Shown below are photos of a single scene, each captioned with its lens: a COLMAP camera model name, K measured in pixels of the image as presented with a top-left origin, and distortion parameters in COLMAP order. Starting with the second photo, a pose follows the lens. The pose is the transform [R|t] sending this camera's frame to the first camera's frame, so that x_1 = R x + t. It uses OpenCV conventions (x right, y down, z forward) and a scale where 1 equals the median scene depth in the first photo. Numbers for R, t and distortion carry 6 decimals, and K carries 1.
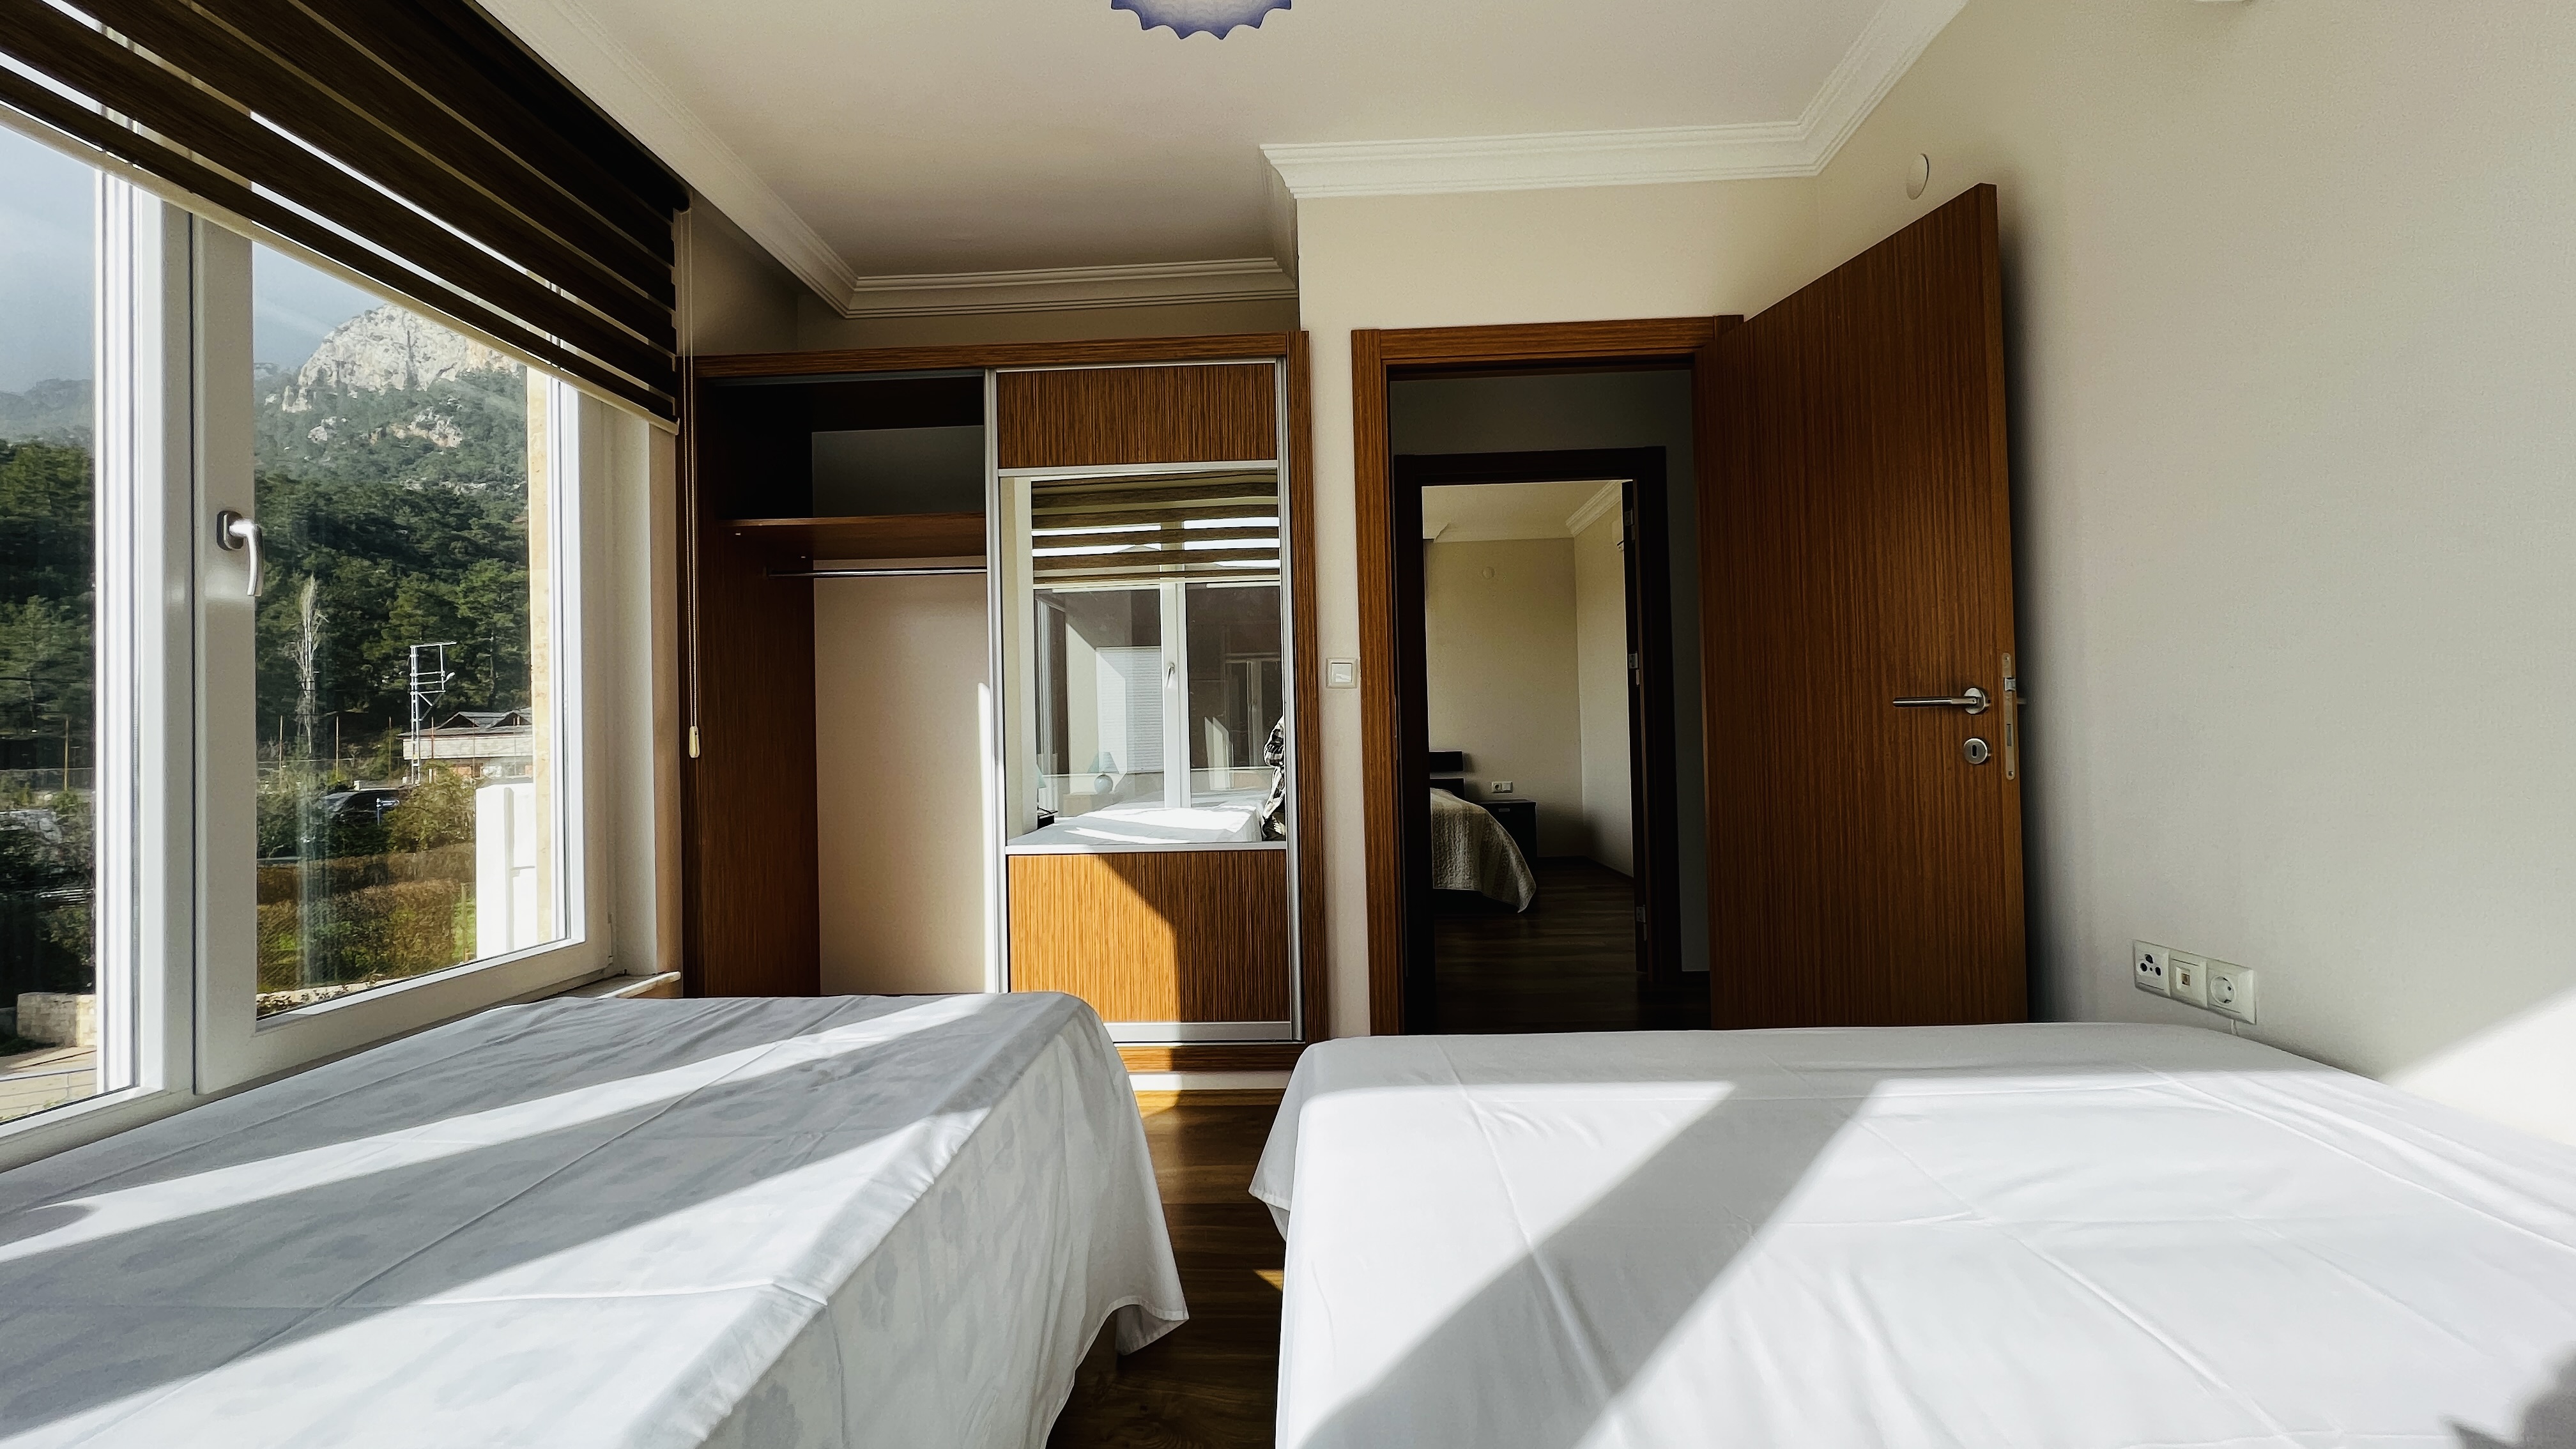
lens RADIAL K [[1030.6, 0, 1281.7], [0, 1030.6, 718.2], [0, 0, 1]] dist [-0.001519, 0.000418]
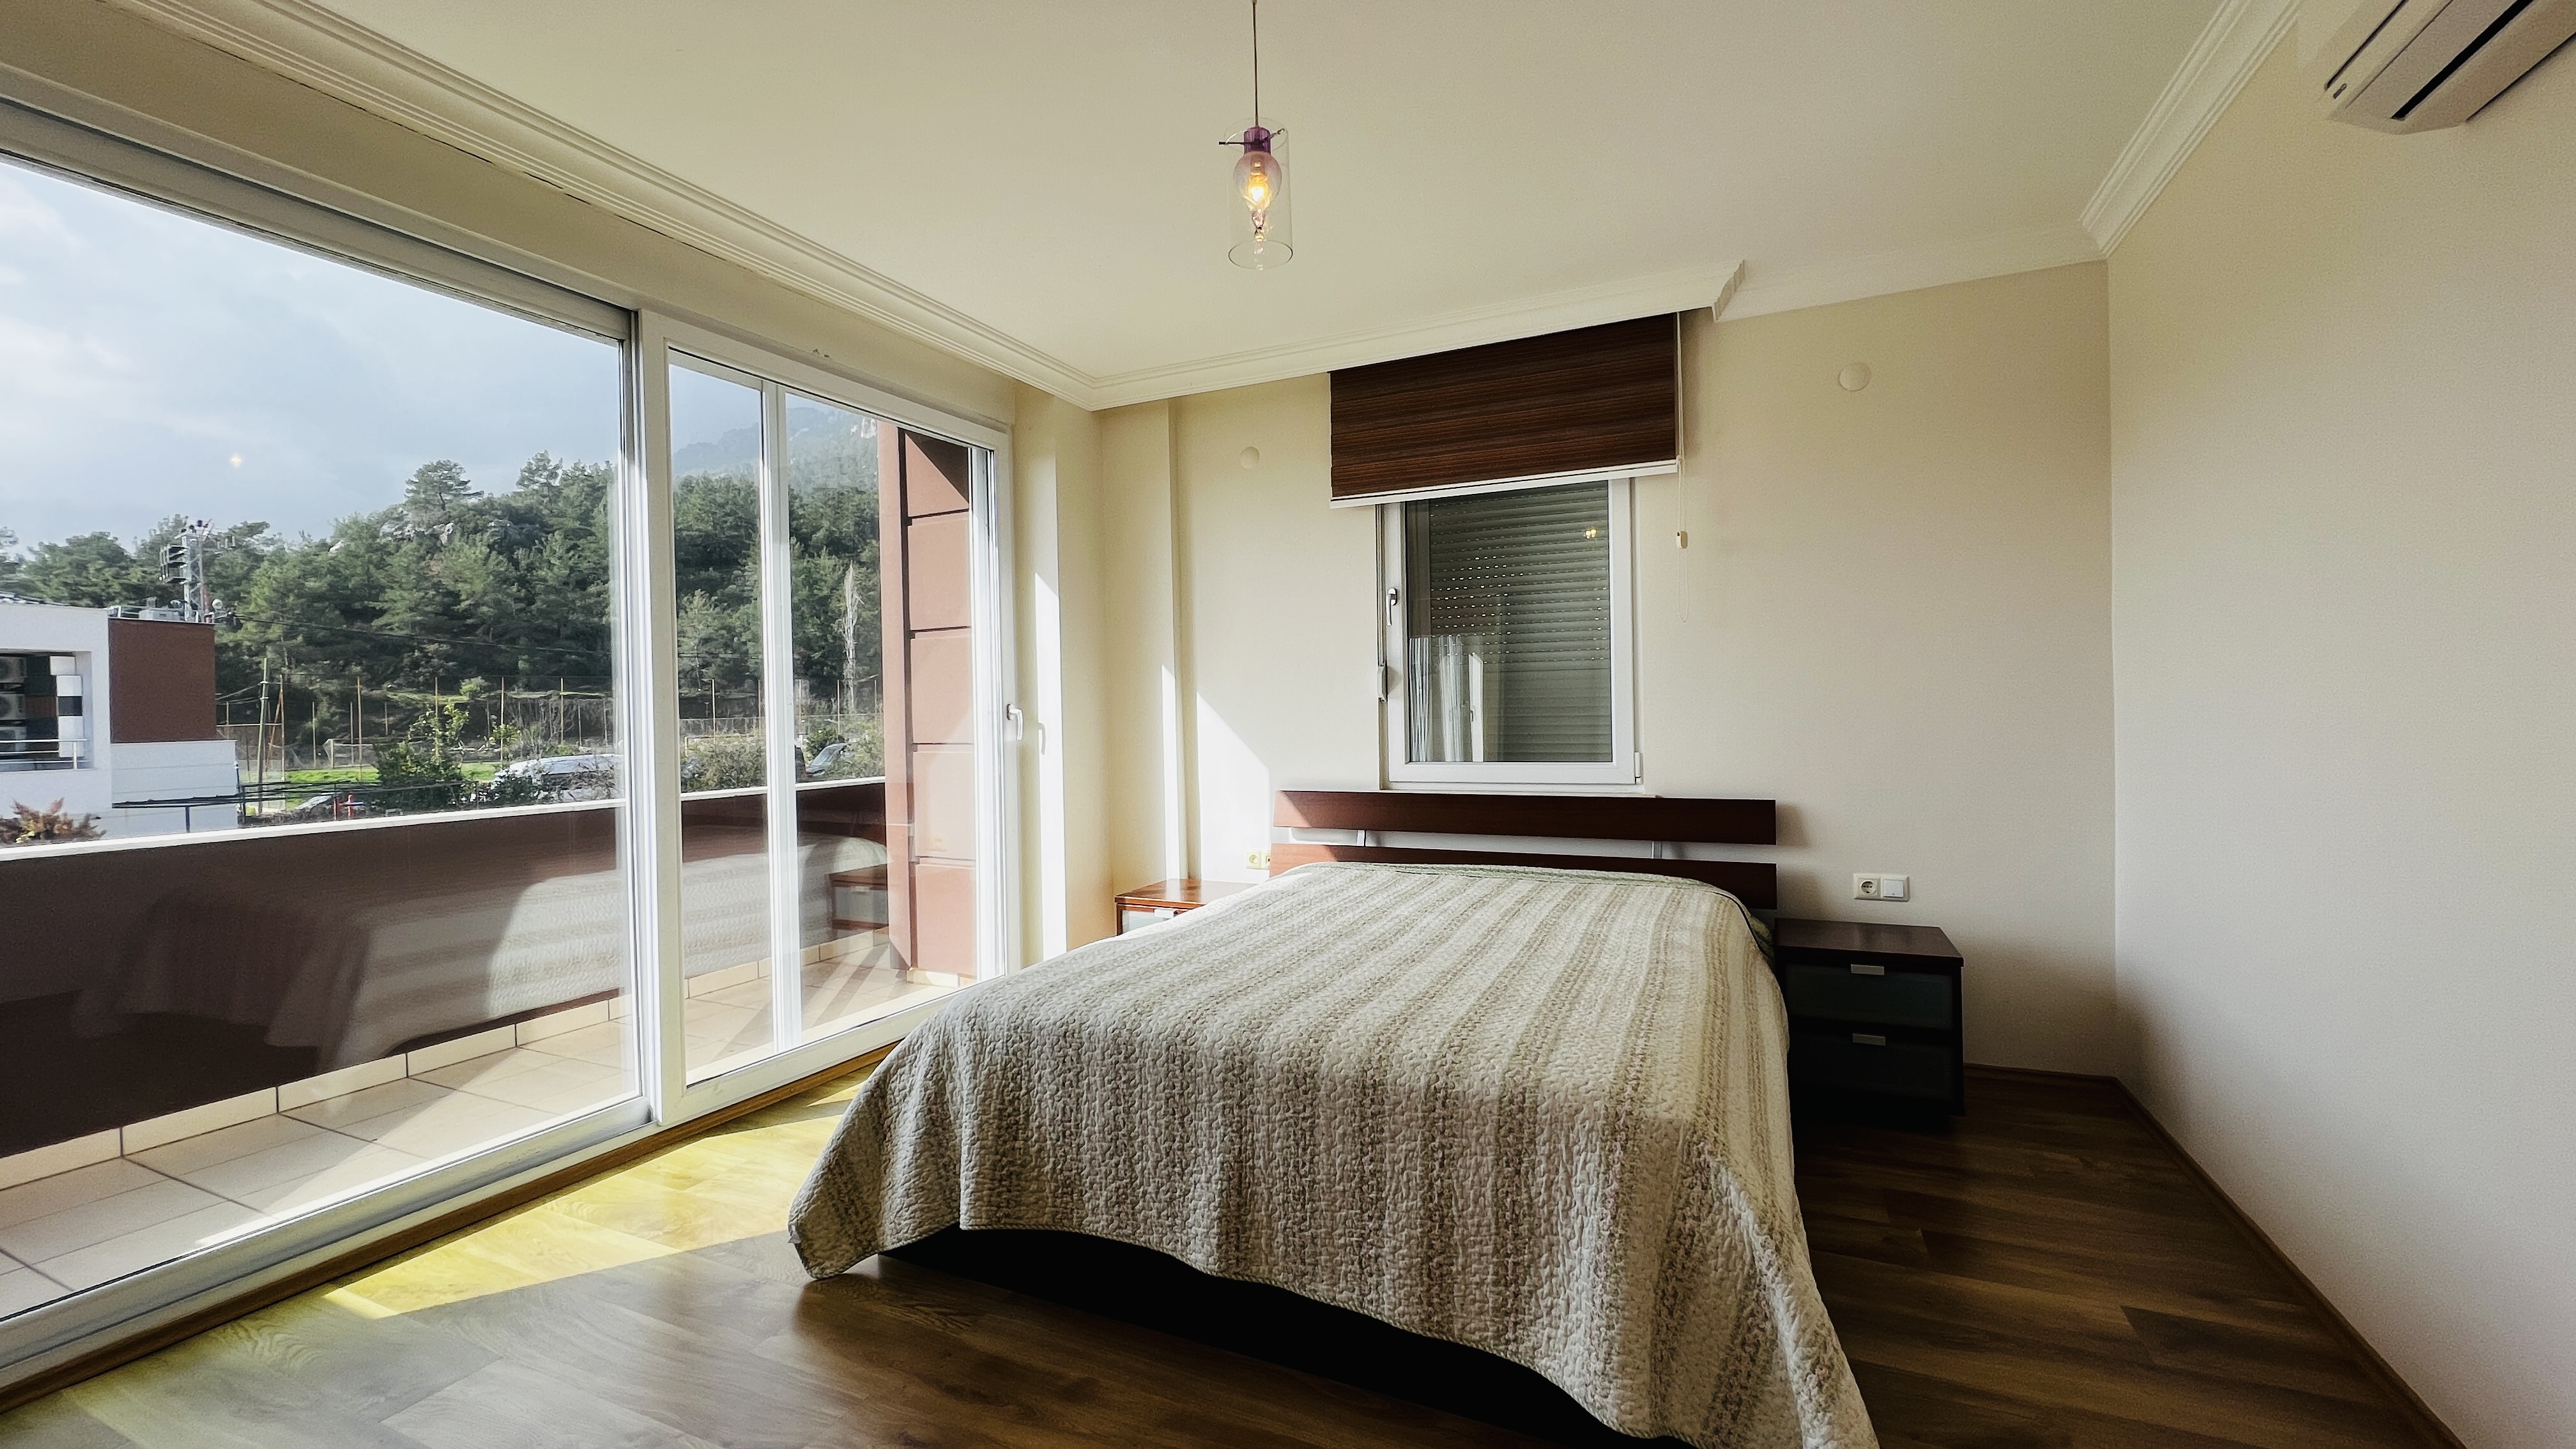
lens RADIAL K [[1030.6, 0, 1281.7], [0, 1030.6, 718.2], [0, 0, 1]] dist [-0.001519, 0.000418]
pose [[0.924935, 0.012641, -0.379914, 0.540929], [0.002224, 0.999250, 0.038662, -0.066815], [0.380118, -0.036605, 0.924213, 1.924646]]
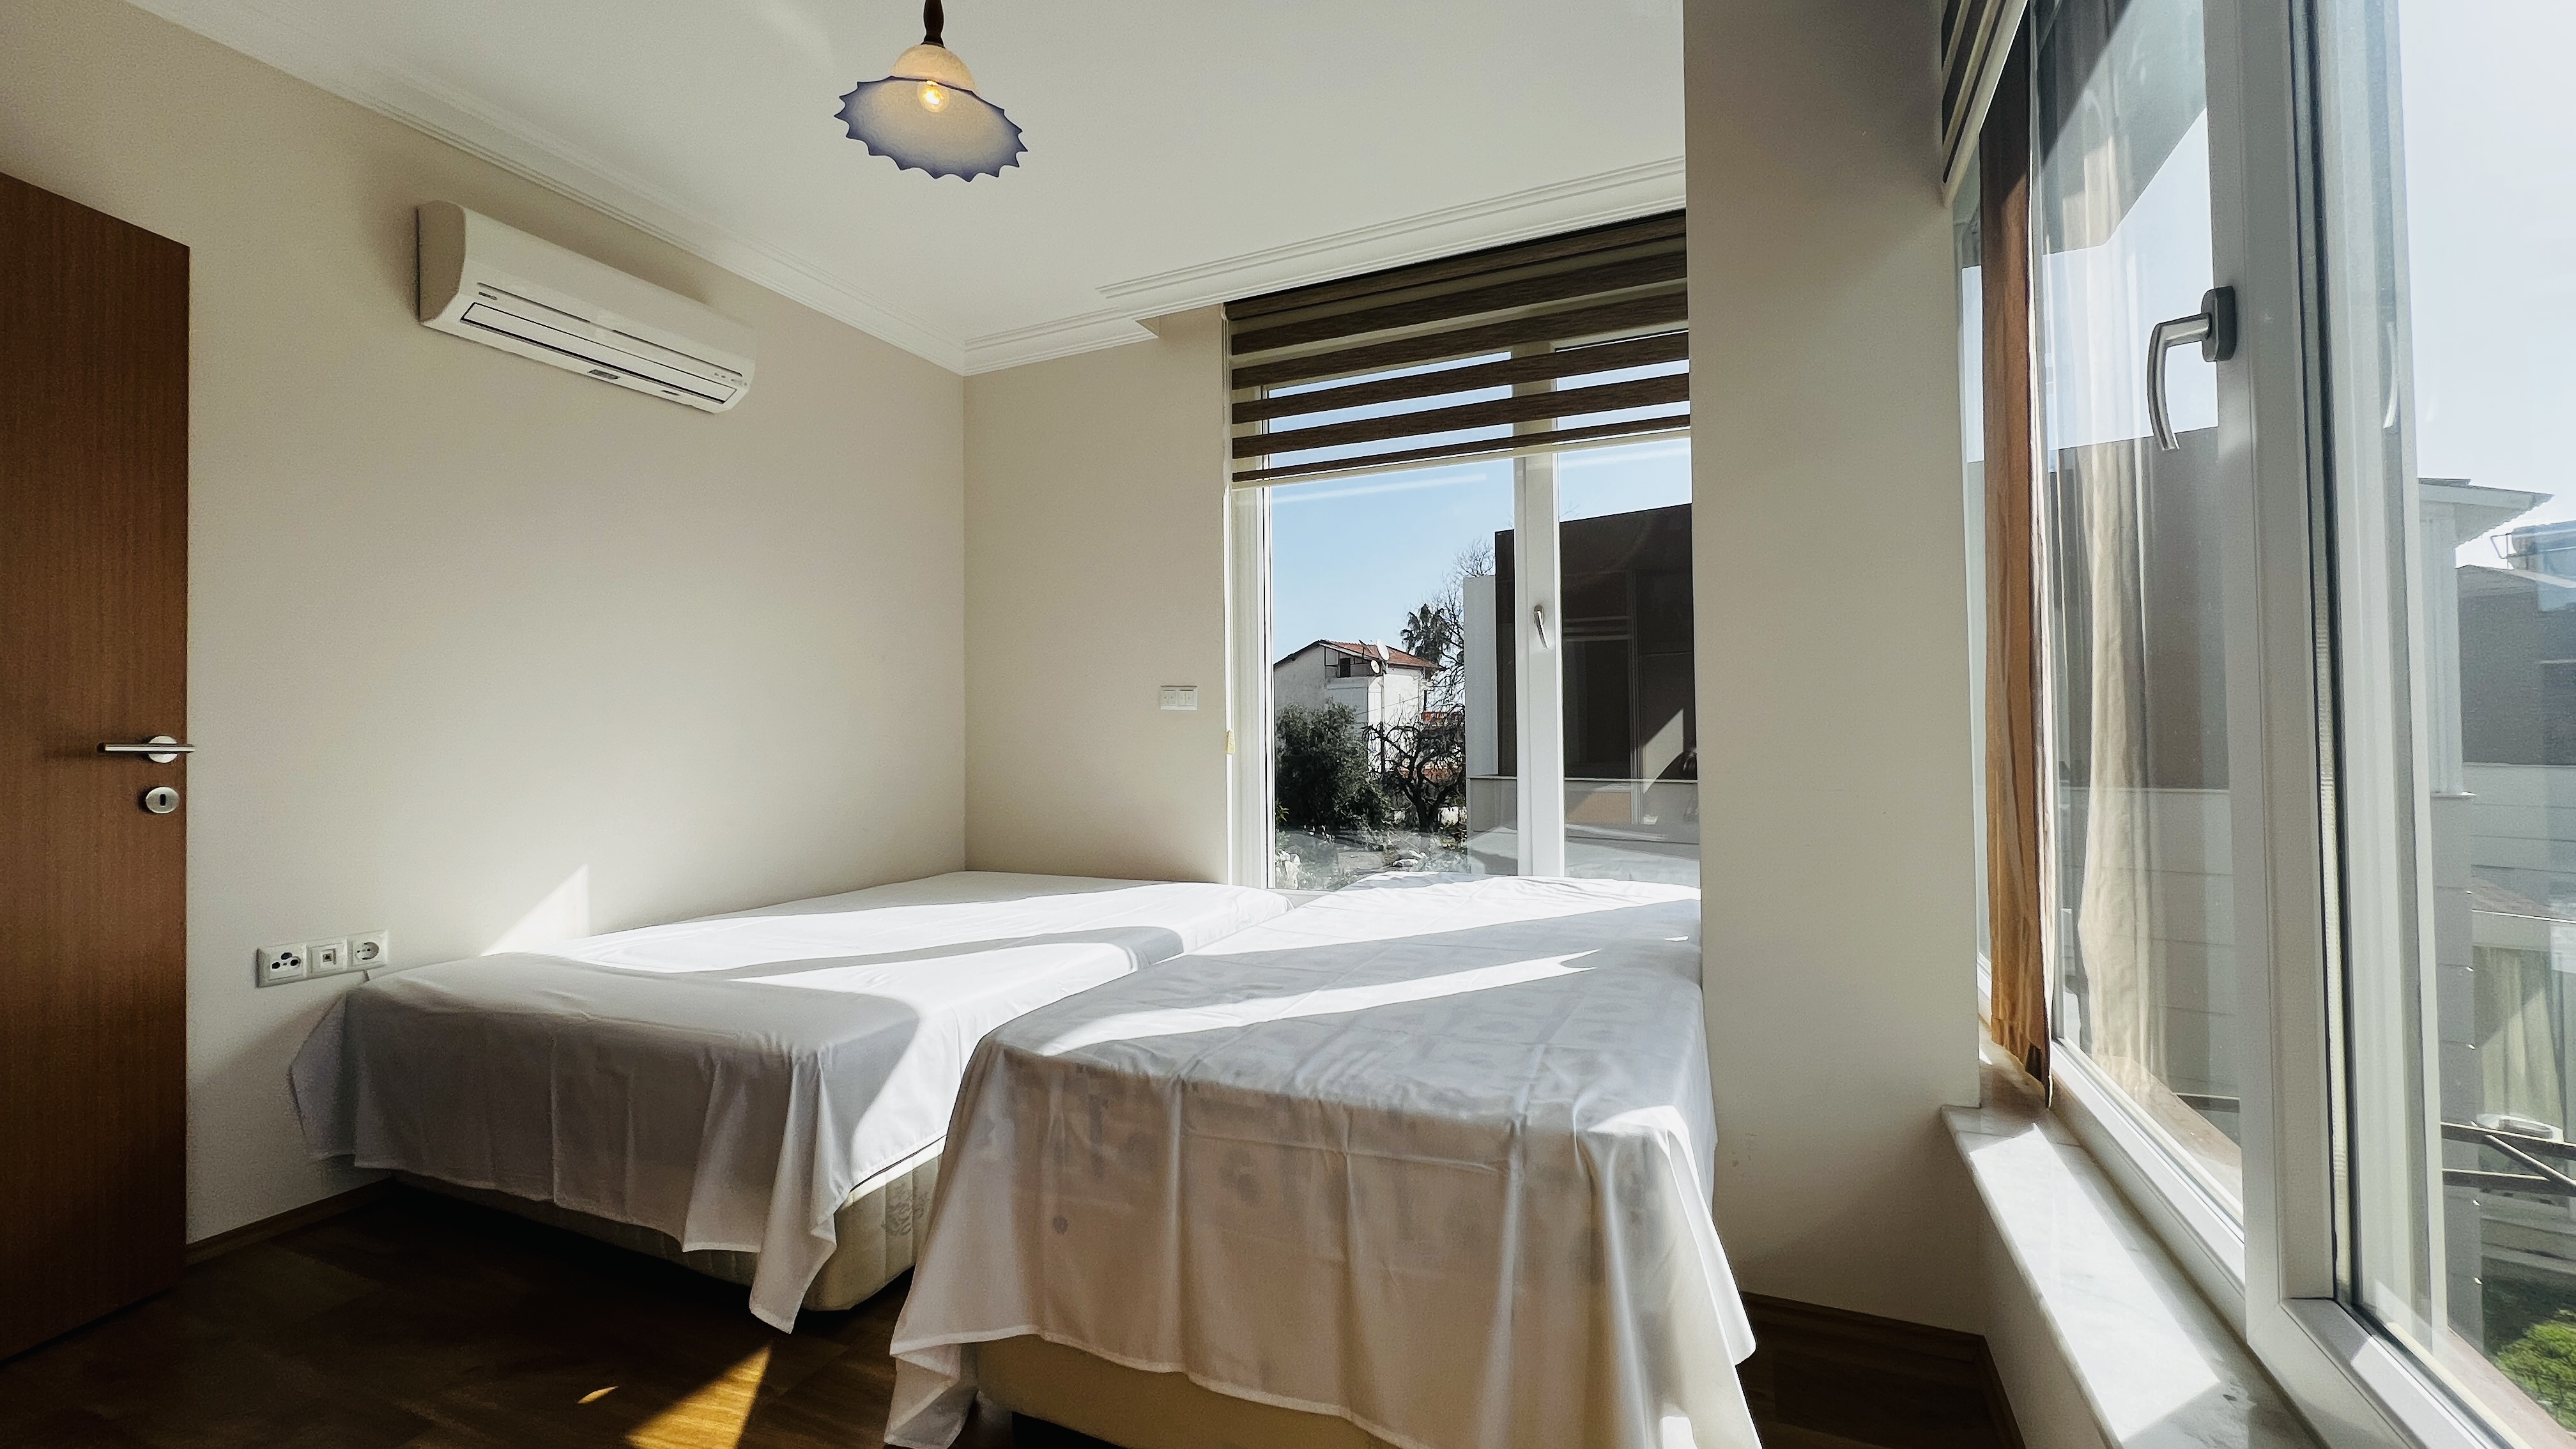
lens RADIAL K [[1030.6, 0, 1281.7], [0, 1030.6, 718.2], [0, 0, 1]] dist [-0.001519, 0.000418]
pose [[-0.927471, 0.036566, 0.372103, -0.618877], [0.023875, 0.998967, -0.038658, 0.014757], [-0.373133, -0.026970, -0.927386, 1.365515]]
